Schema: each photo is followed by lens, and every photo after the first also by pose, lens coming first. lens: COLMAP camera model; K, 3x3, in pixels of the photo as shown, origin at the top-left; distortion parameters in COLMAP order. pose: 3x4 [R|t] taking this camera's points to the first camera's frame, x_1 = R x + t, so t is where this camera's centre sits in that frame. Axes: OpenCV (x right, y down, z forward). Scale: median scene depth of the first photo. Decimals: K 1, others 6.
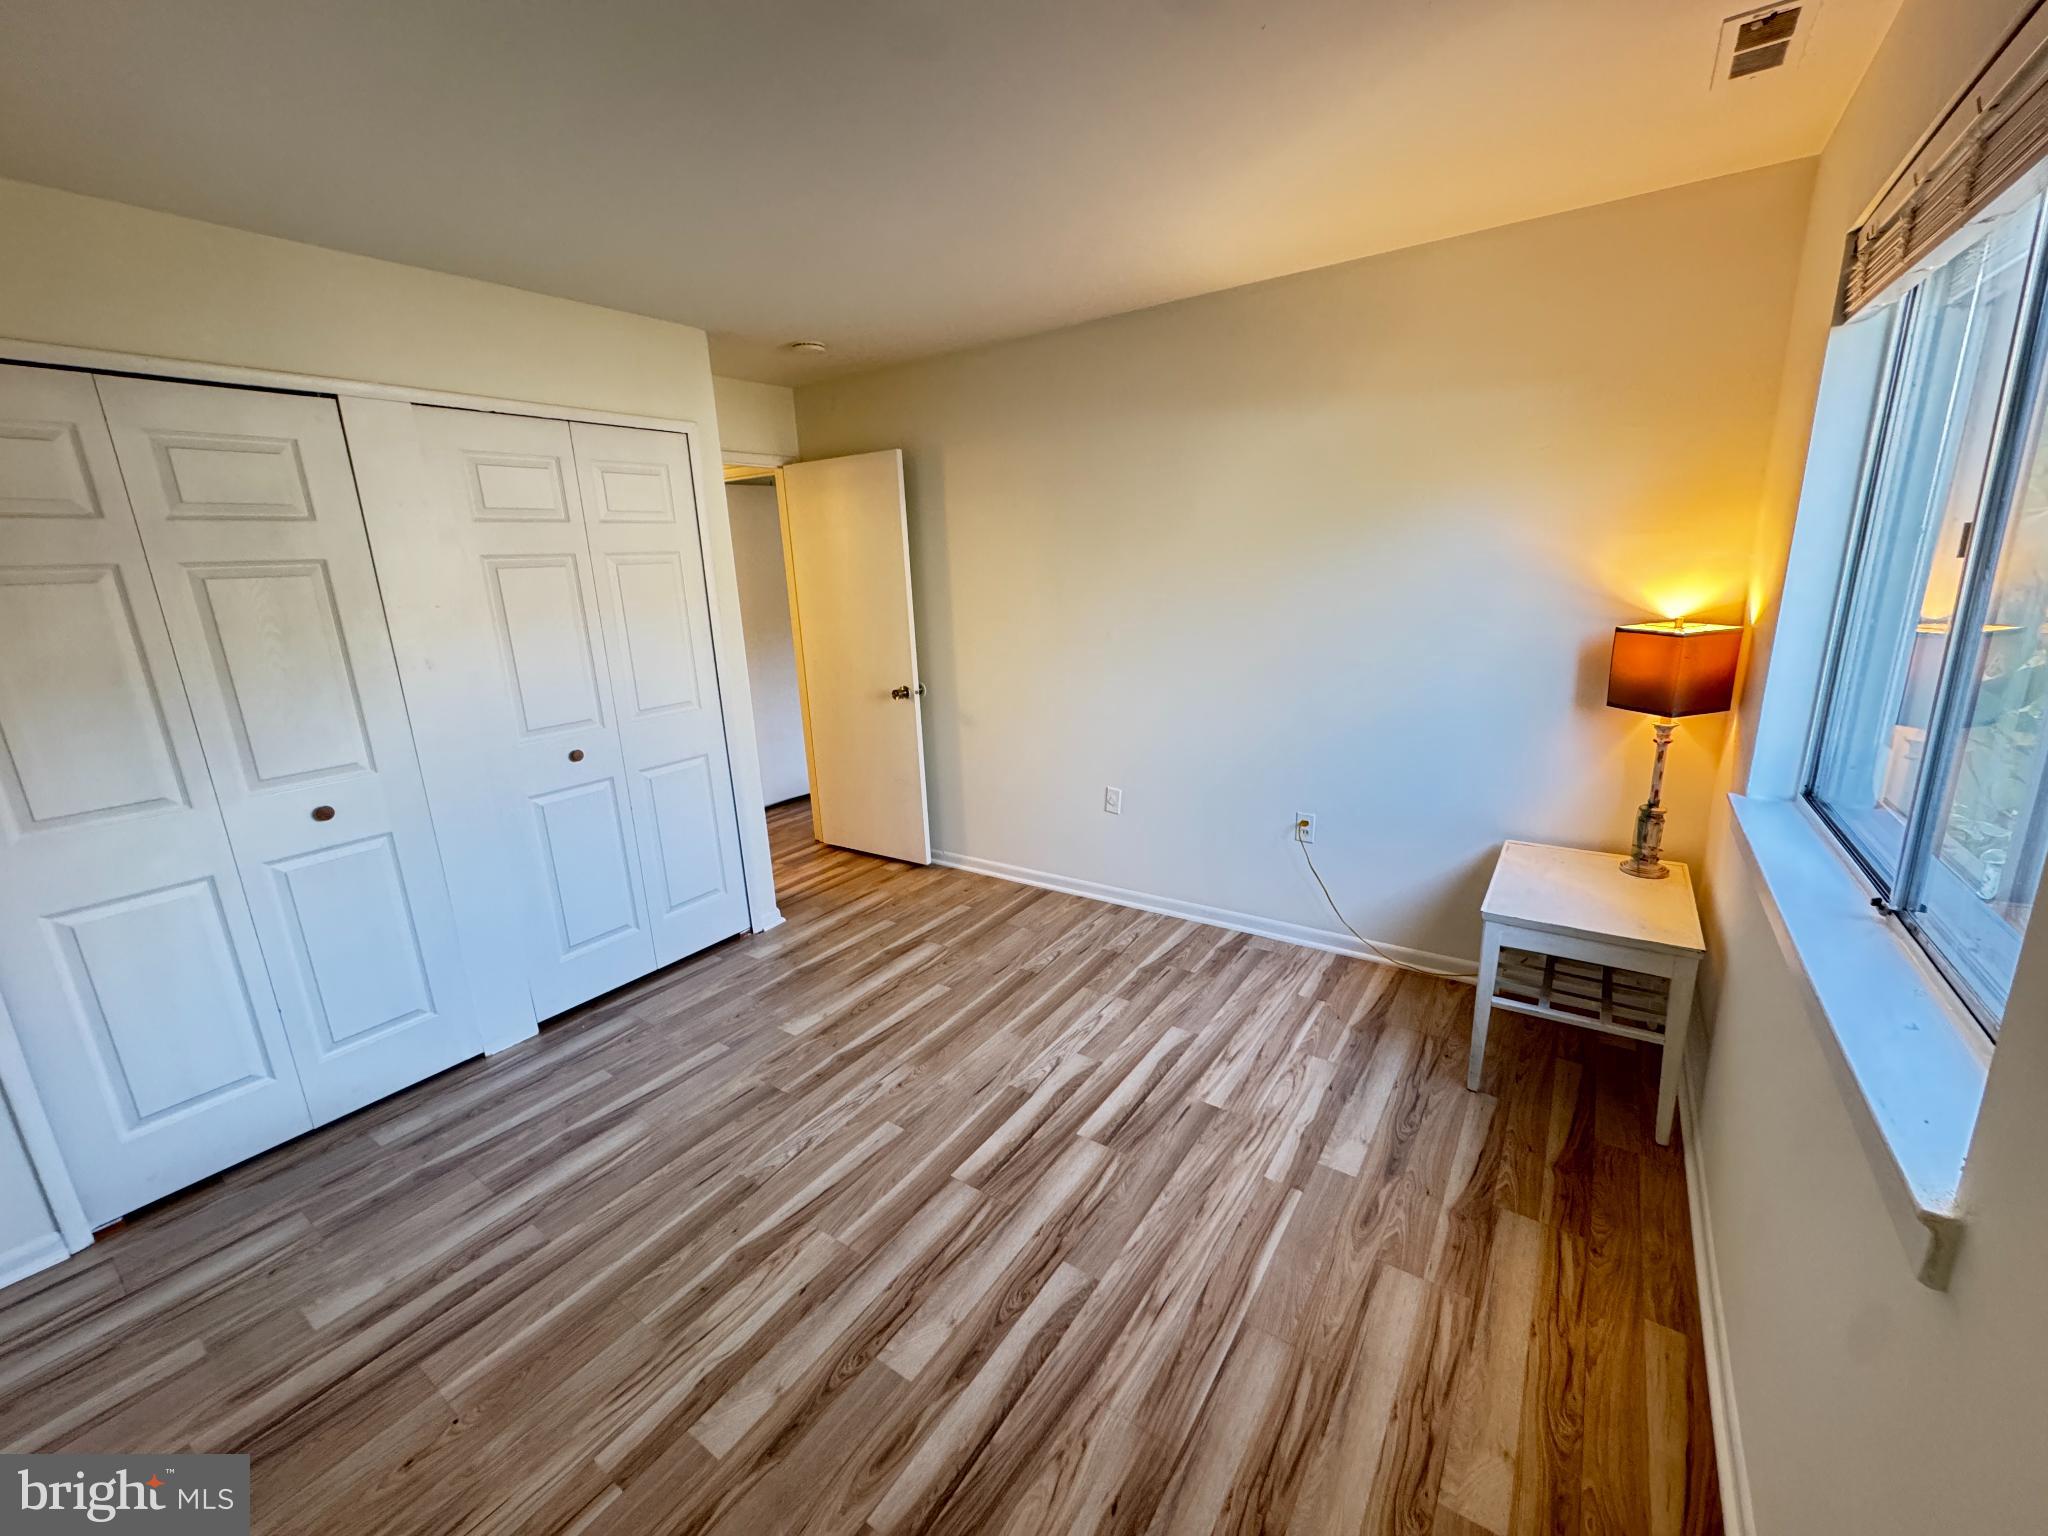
lens RADIAL K [[818.6, 0, 1028.3], [0, 818.6, 763.5], [0, 0, 1]] dist [-0.003649, 0.000460]
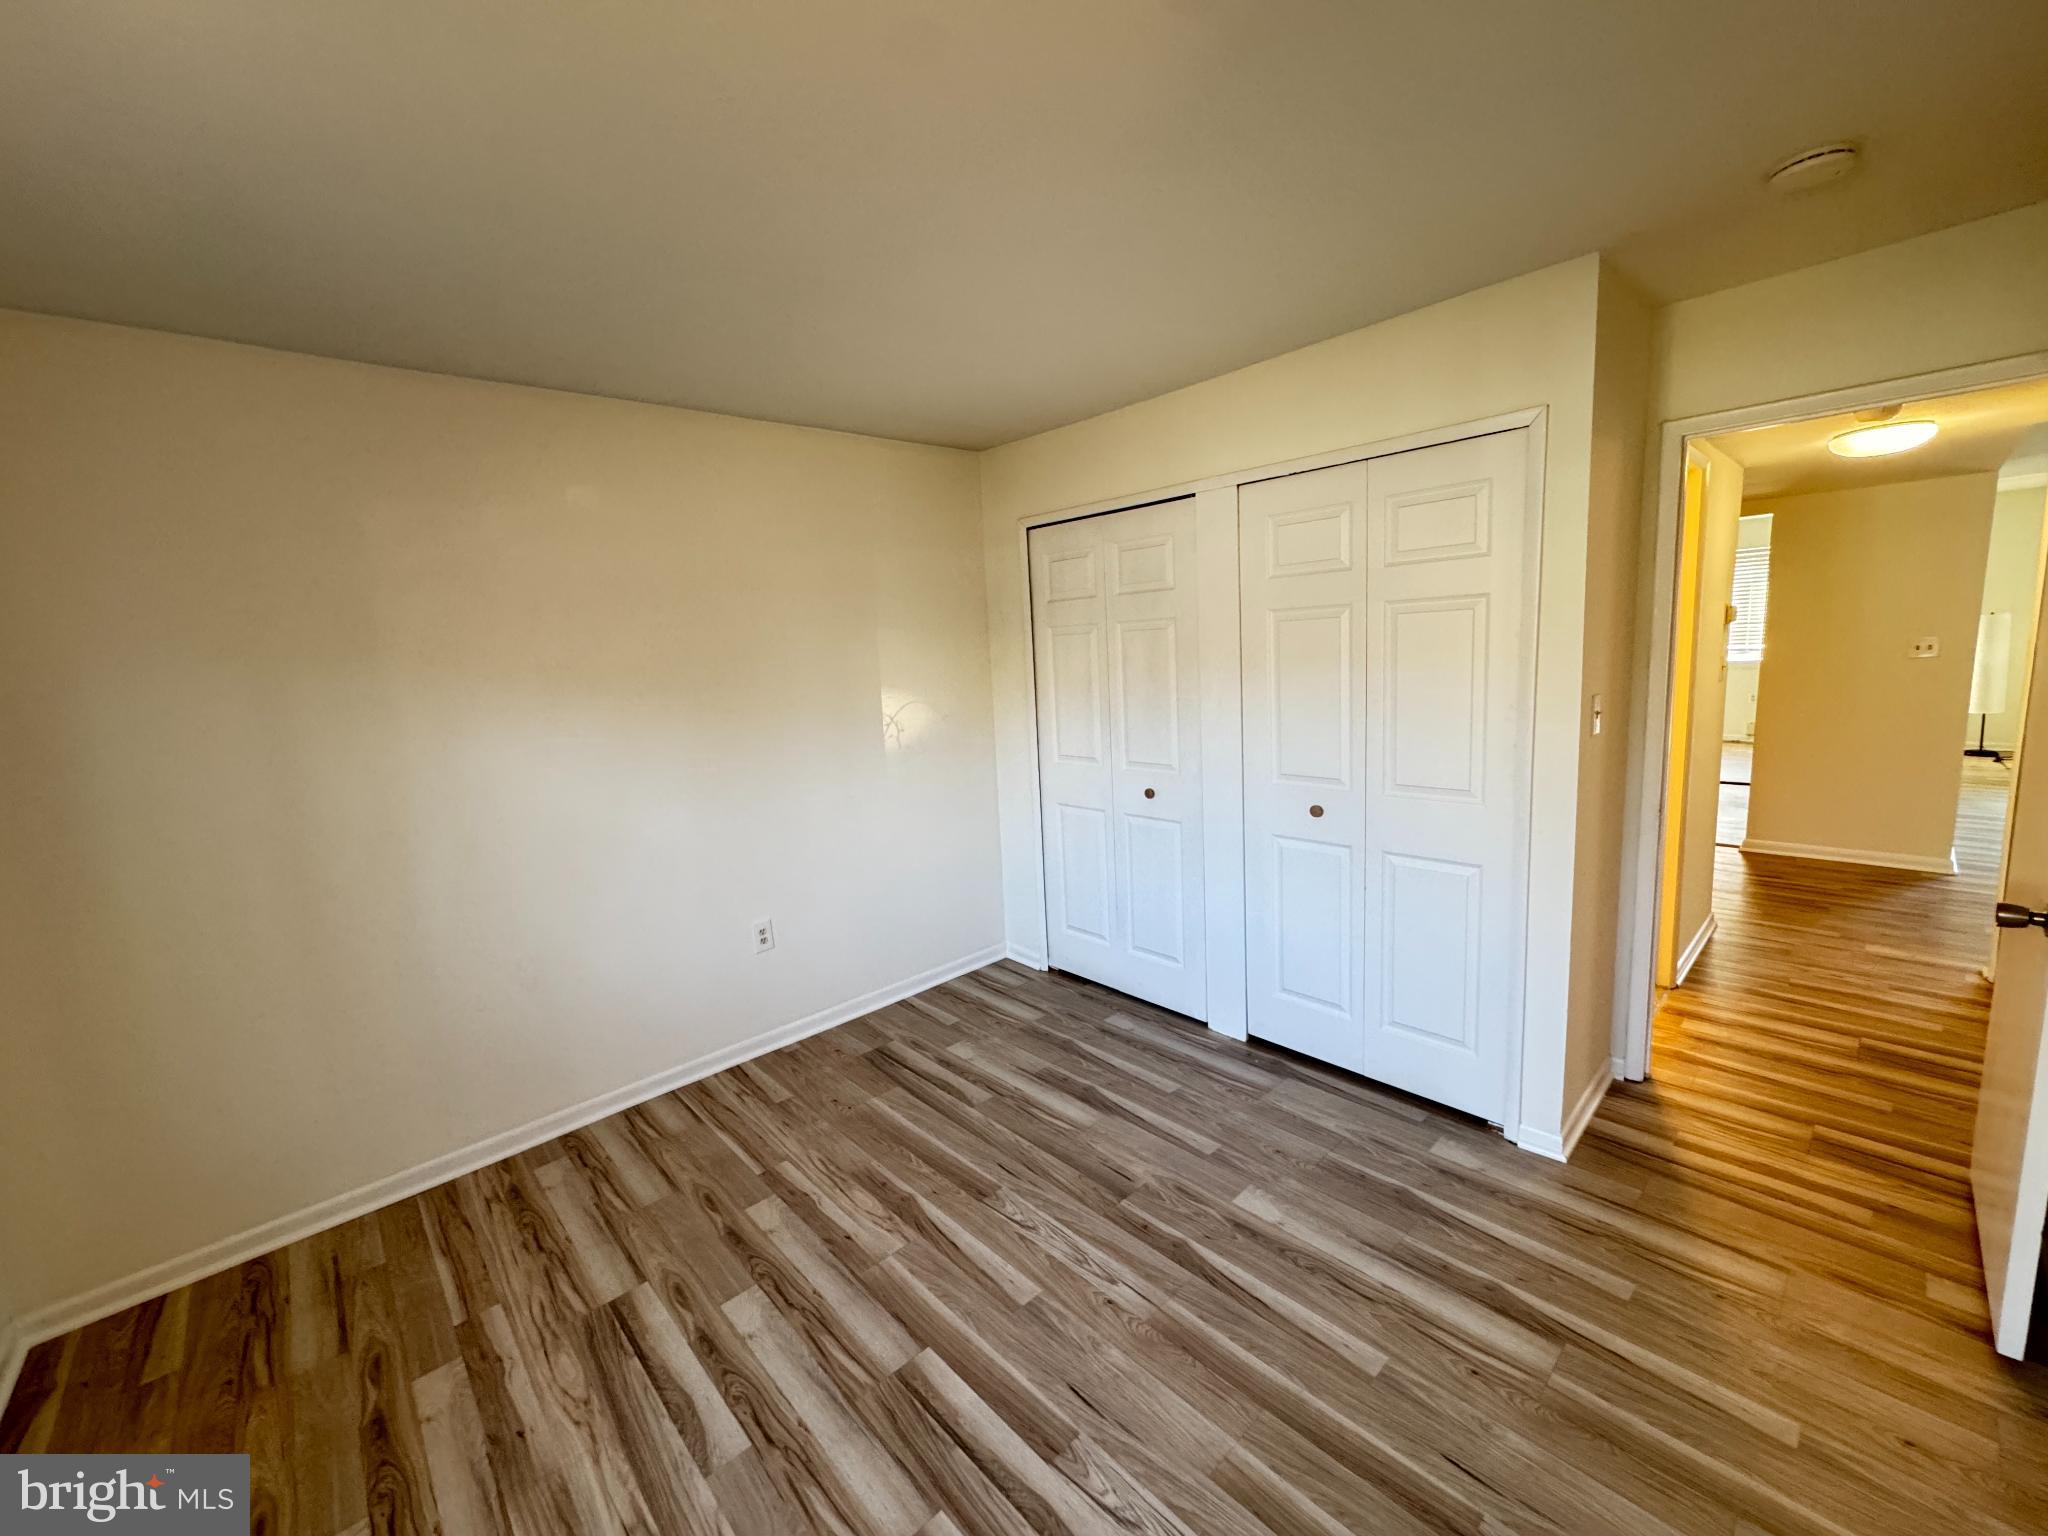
lens RADIAL K [[818.6, 0, 1017.5], [0, 818.6, 763.9], [0, 0, 1]] dist [-0.003649, 0.000460]
pose [[-0.221995, 0.195552, -0.955237, 0.559094], [-0.173017, 0.956235, 0.235965, -0.293032], [0.959575, 0.217655, -0.178445, 1.045762]]
